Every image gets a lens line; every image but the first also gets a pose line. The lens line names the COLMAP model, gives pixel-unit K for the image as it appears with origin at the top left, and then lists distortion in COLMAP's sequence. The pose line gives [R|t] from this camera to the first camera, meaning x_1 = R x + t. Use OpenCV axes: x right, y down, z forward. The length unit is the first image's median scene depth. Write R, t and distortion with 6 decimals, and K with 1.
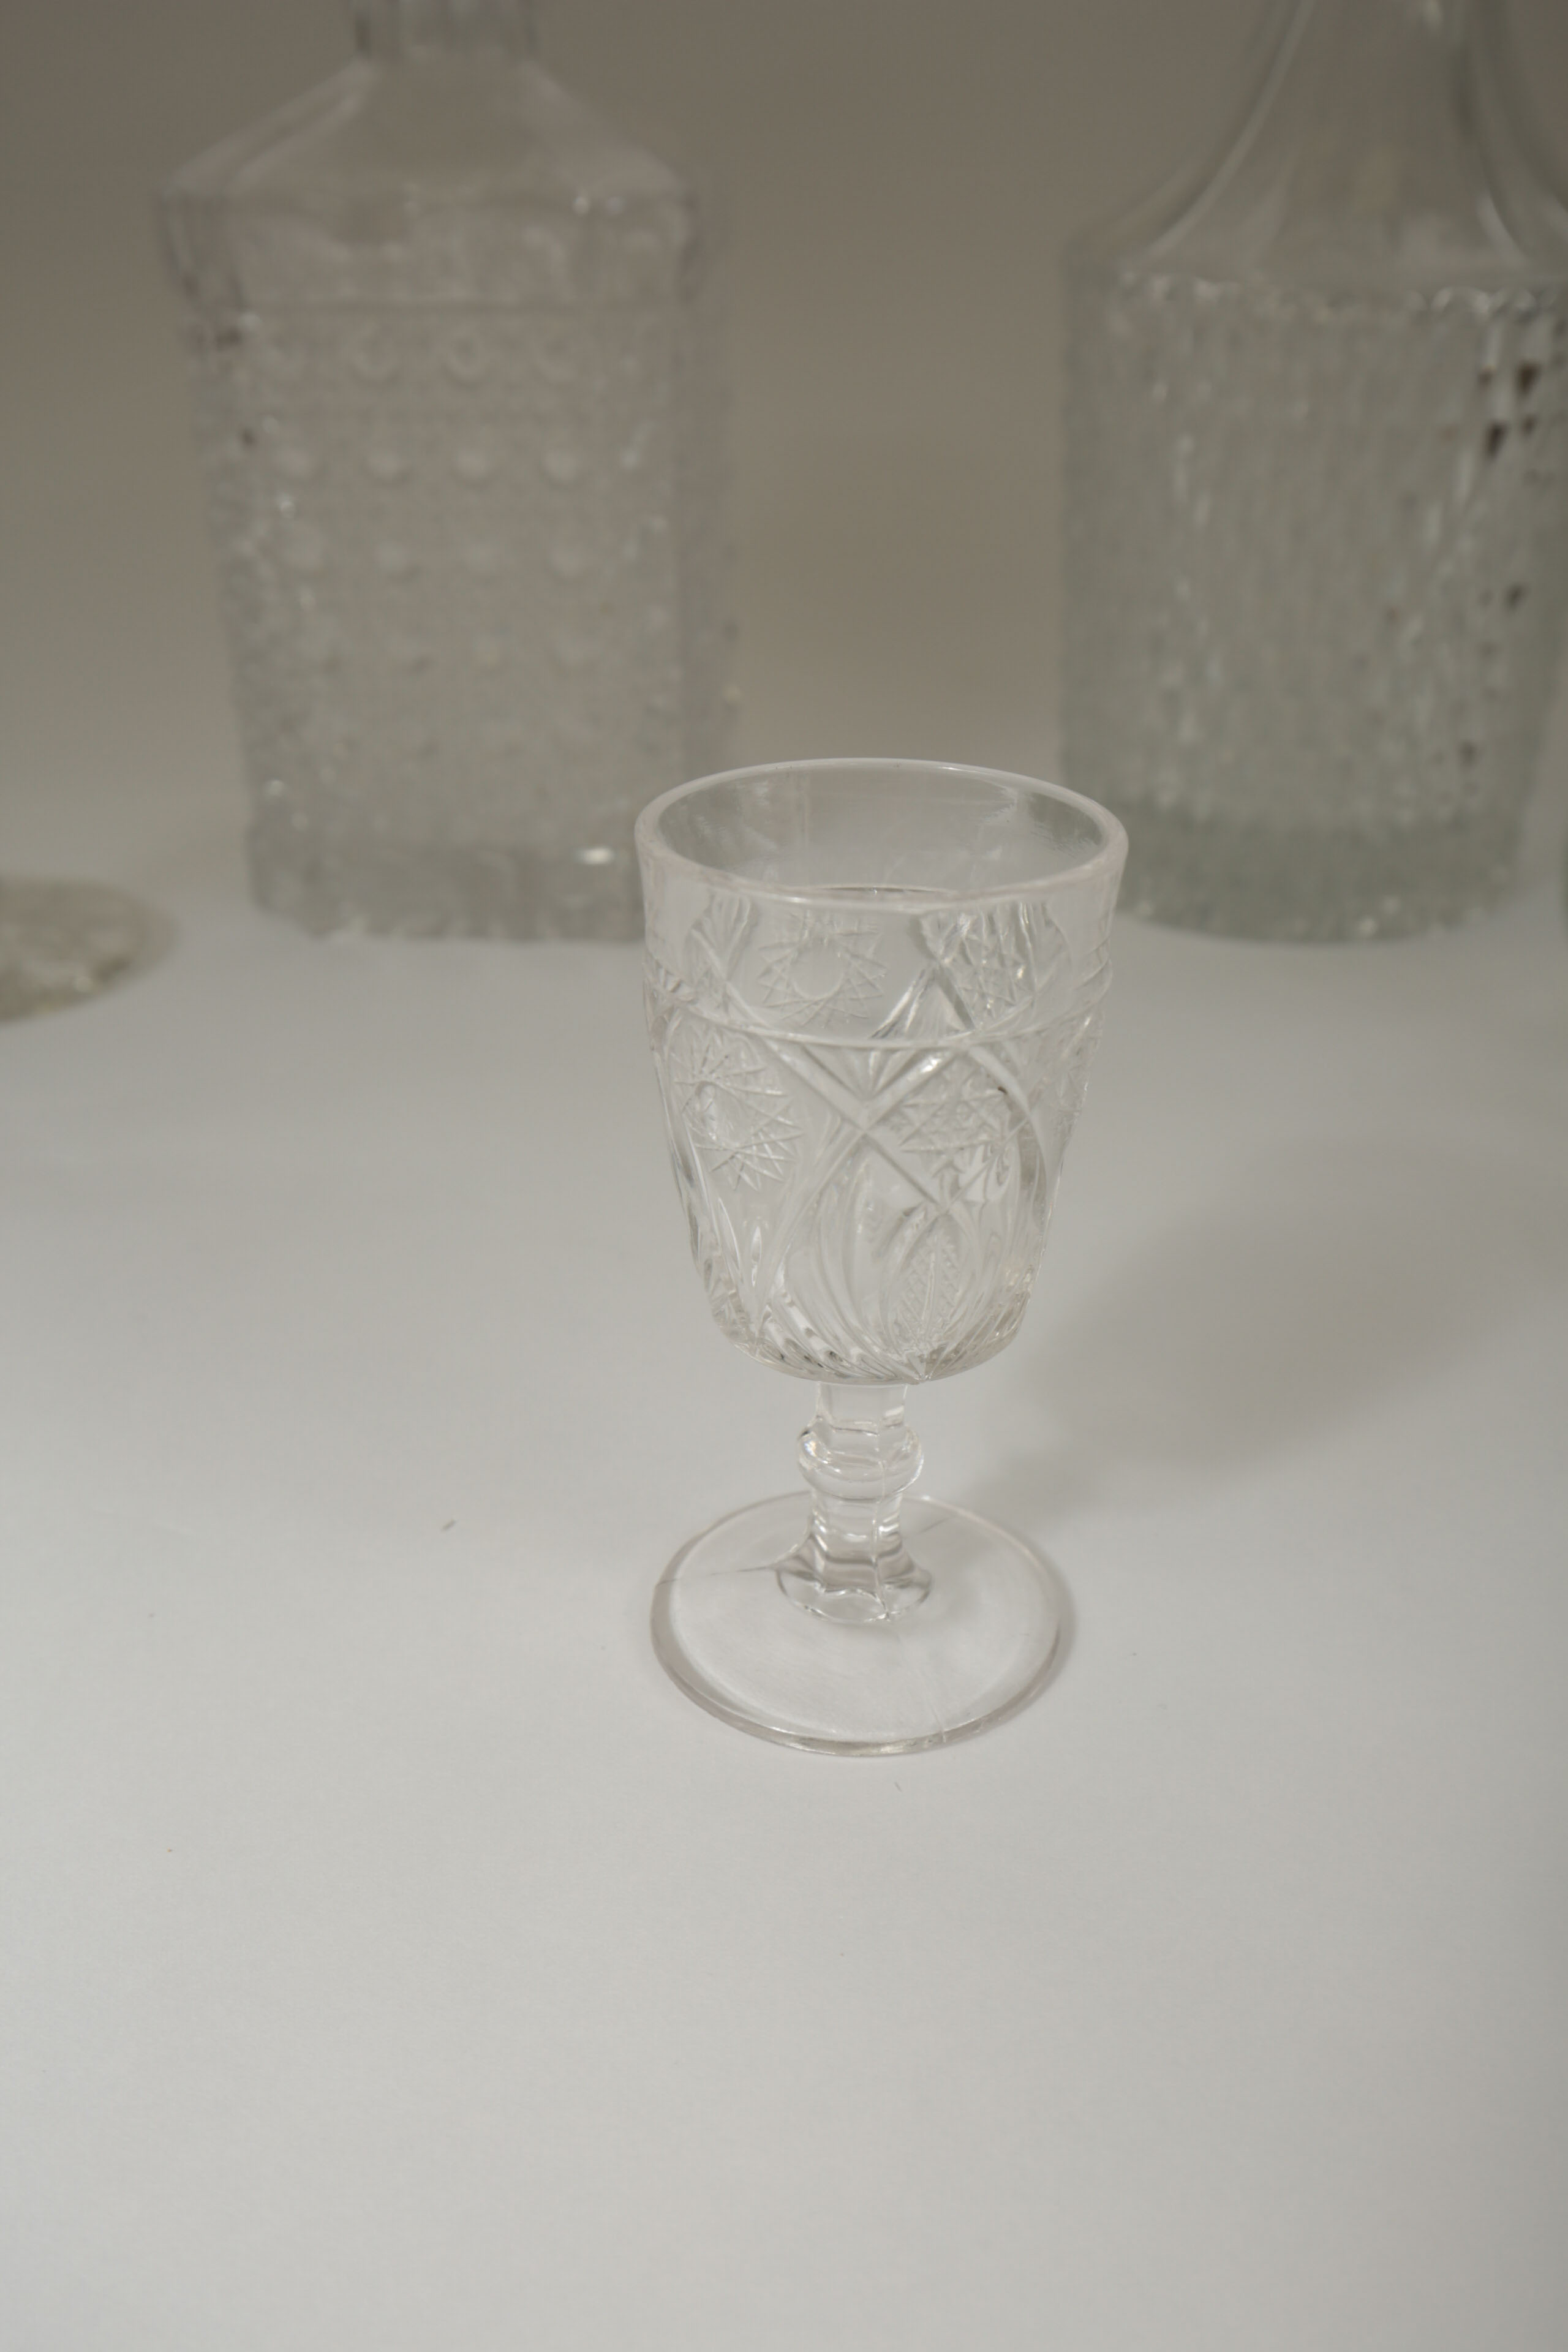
lens RADIAL K [[2217.9, 0, 781.7], [0, 2217.9, 1180.0], [0, 0, 1]] dist [0.044323, 0.000000]
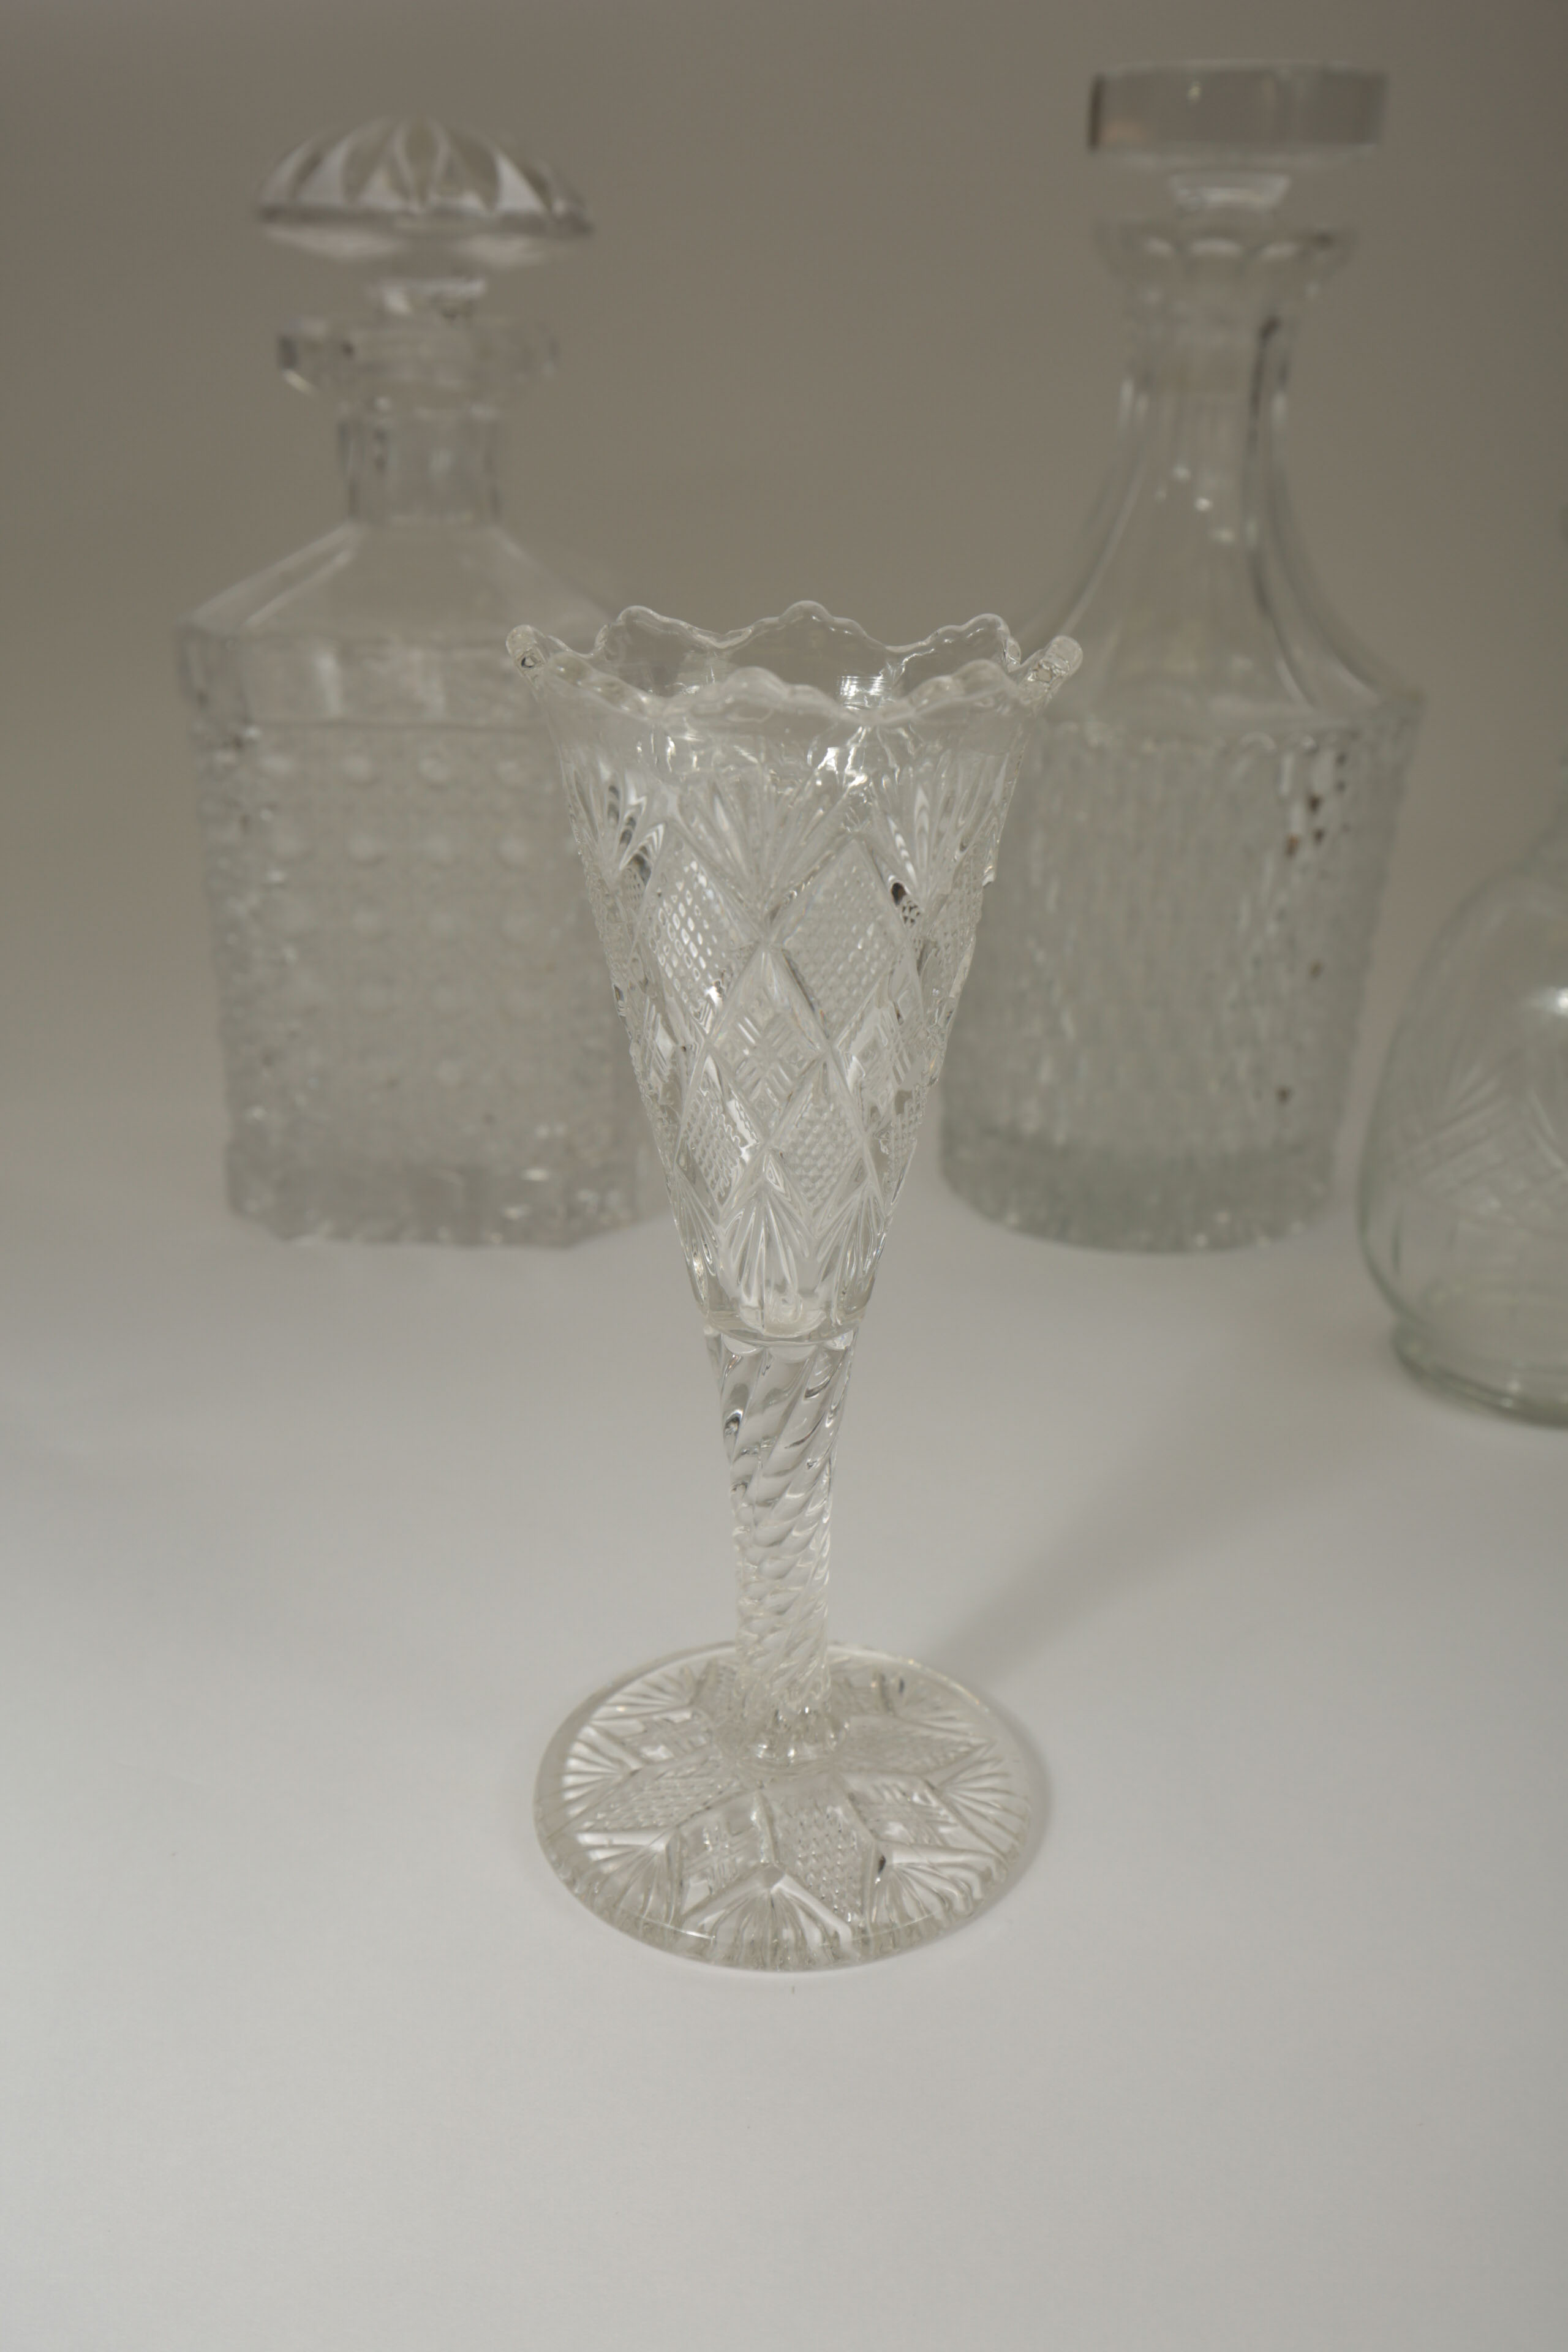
lens RADIAL K [[2217.9, 0, 783.8], [0, 2217.9, 1171.6], [0, 0, 1]] dist [0.044323, 0.000000]
pose [[0.998849, 0.006926, 0.047469, -0.010710], [-0.001656, 0.993912, -0.110161, -0.021825], [-0.047943, 0.109955, 0.992780, -0.151931]]
